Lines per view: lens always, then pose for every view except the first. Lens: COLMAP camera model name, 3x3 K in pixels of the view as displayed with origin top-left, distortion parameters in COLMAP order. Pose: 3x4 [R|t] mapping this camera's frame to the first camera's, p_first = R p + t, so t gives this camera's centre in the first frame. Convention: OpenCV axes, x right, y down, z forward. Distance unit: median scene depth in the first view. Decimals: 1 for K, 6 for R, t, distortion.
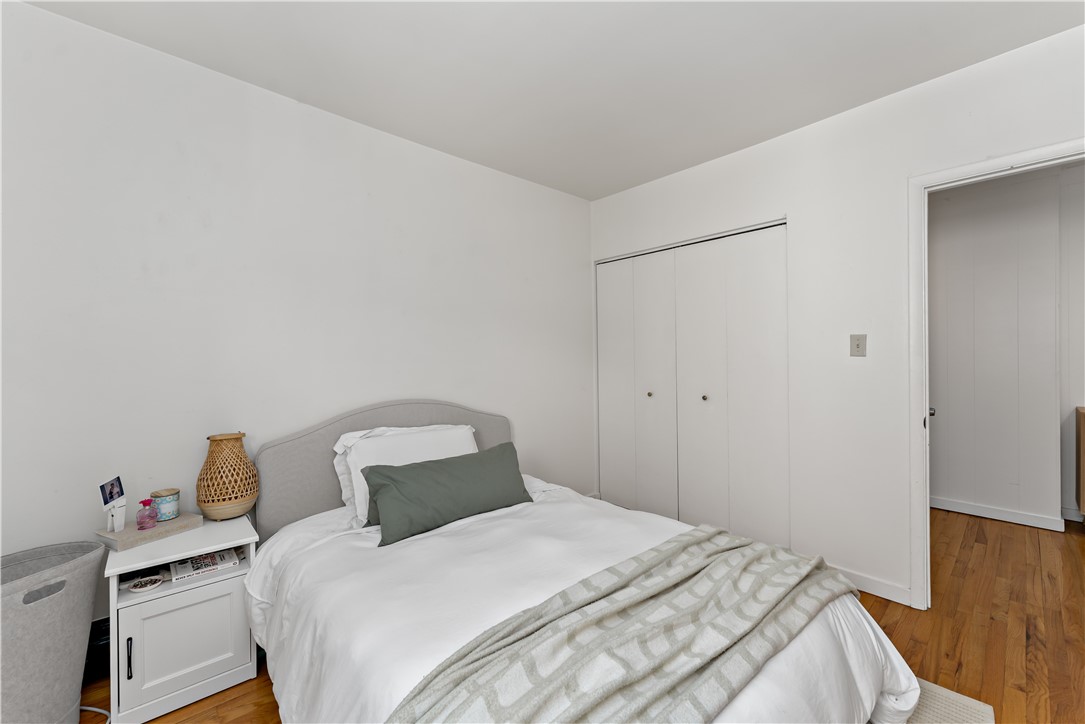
lens RADIAL K [[441.0, 0, 549.5], [0, 441.0, 358.3], [0, 0, 1]] dist [0.003932, 0.000122]
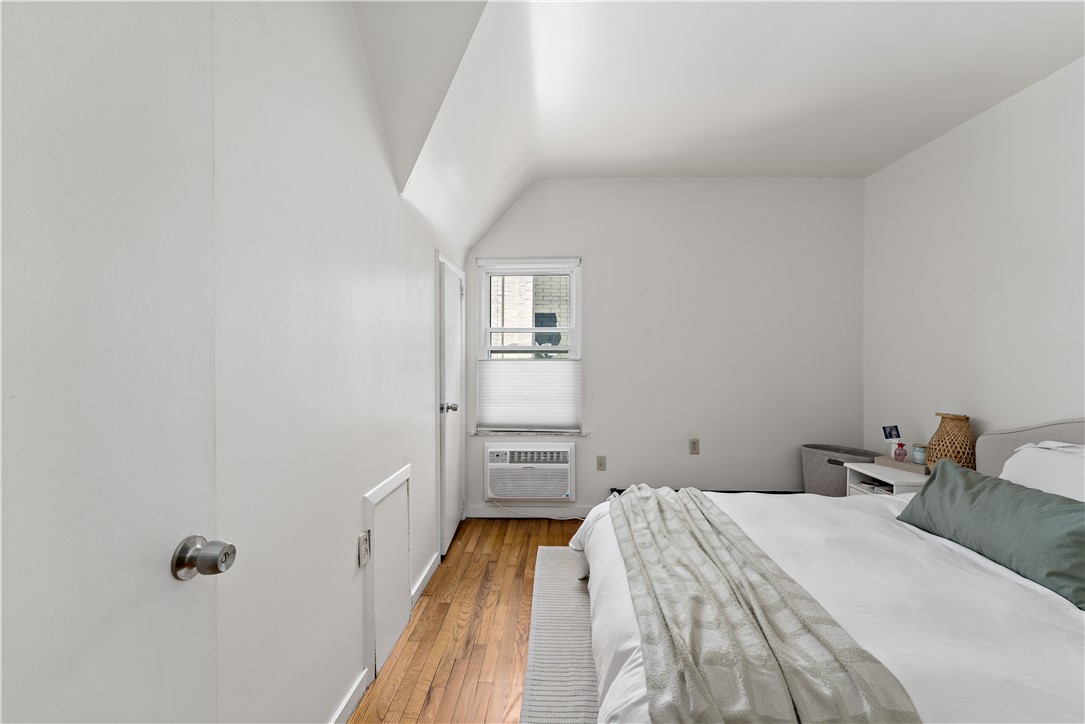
lens RADIAL K [[441.0, 0, 536.8], [0, 441.0, 370.8], [0, 0, 1]] dist [0.003932, 0.000122]
pose [[-0.703425, 0.026796, -0.710264, 1.153270], [0.001357, 0.999338, 0.036357, 0.002175], [0.710768, 0.024611, -0.702996, 1.222686]]
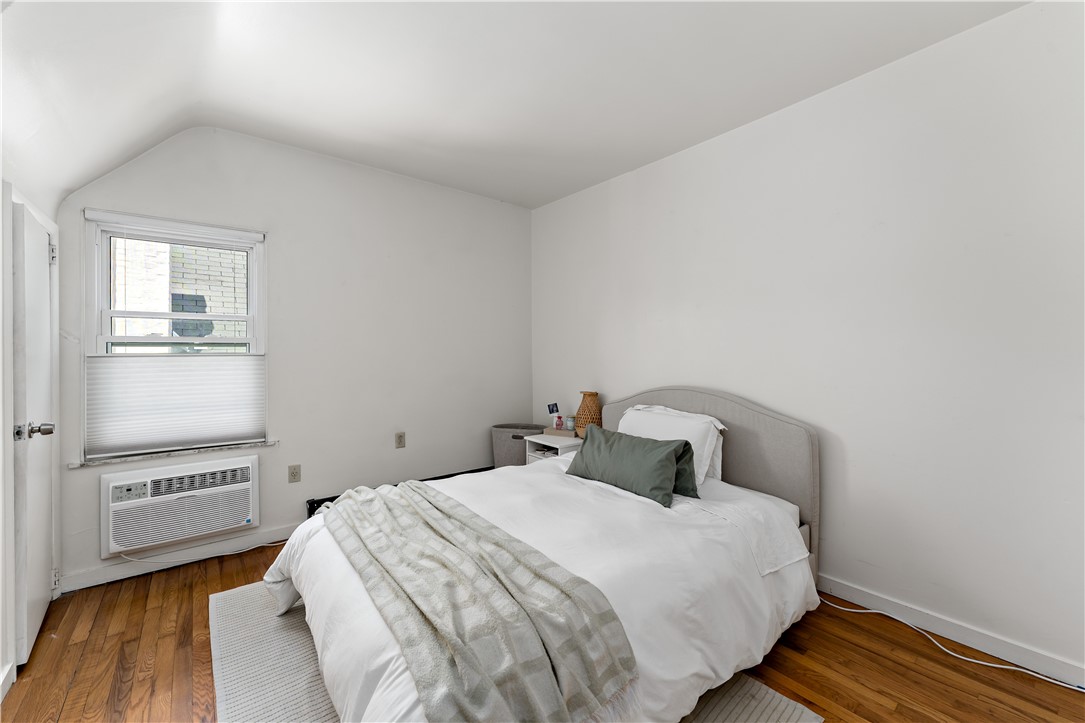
lens RADIAL K [[441.0, 0, 543.8], [0, 441.0, 359.0], [0, 0, 1]] dist [0.003932, 0.000122]
pose [[-0.073695, 0.023768, -0.996998, 1.195861], [-0.000368, 0.999715, 0.023860, 0.001153], [0.997281, 0.002125, -0.073666, 1.118190]]
